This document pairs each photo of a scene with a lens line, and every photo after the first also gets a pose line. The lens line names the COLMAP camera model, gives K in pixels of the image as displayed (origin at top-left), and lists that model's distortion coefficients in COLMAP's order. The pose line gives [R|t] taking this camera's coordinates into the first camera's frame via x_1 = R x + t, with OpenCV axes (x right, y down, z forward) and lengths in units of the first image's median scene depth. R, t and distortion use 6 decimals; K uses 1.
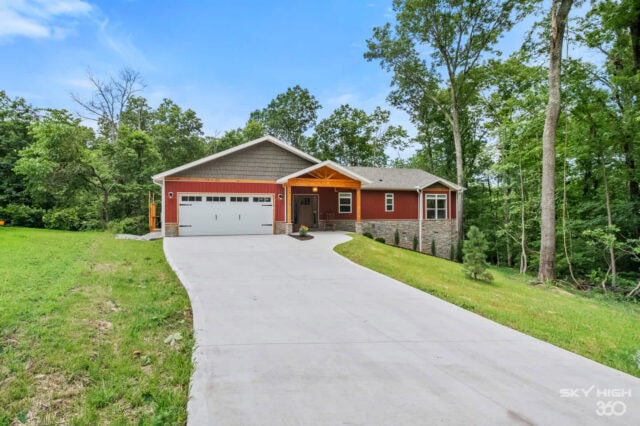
lens RADIAL K [[279.7, 0, 318.0], [0, 279.7, 213.0], [0, 0, 1]] dist [0.001745, -0.003420]
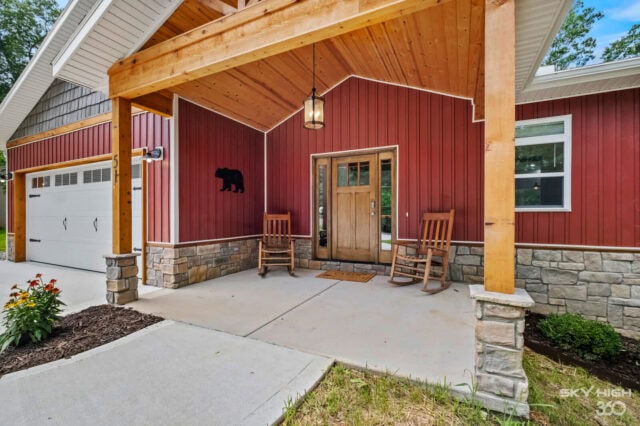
lens RADIAL K [[279.7, 0, 317.1], [0, 279.7, 213.9], [0, 0, 1]] dist [0.001745, -0.003420]
pose [[0.689793, 0.003285, -0.723999, 0.129535], [0.002308, 0.999975, 0.006737, 0.000025], [0.724003, -0.006318, 0.689768, 0.663350]]
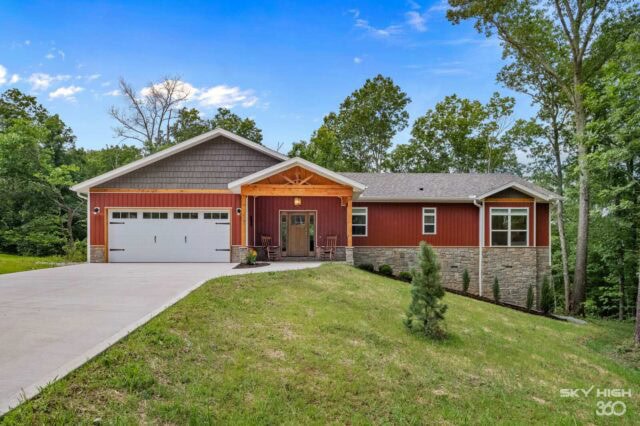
lens RADIAL K [[365.1, 0, 342.7], [0, 365.1, 252.4], [0, 0, 1]] dist [-0.007702, -0.000463]
pose [[0.971275, 0.004280, -0.237922, 0.255001], [-0.001380, 0.999923, 0.012354, 0.026147], [0.237957, -0.011671, 0.971206, 0.098356]]
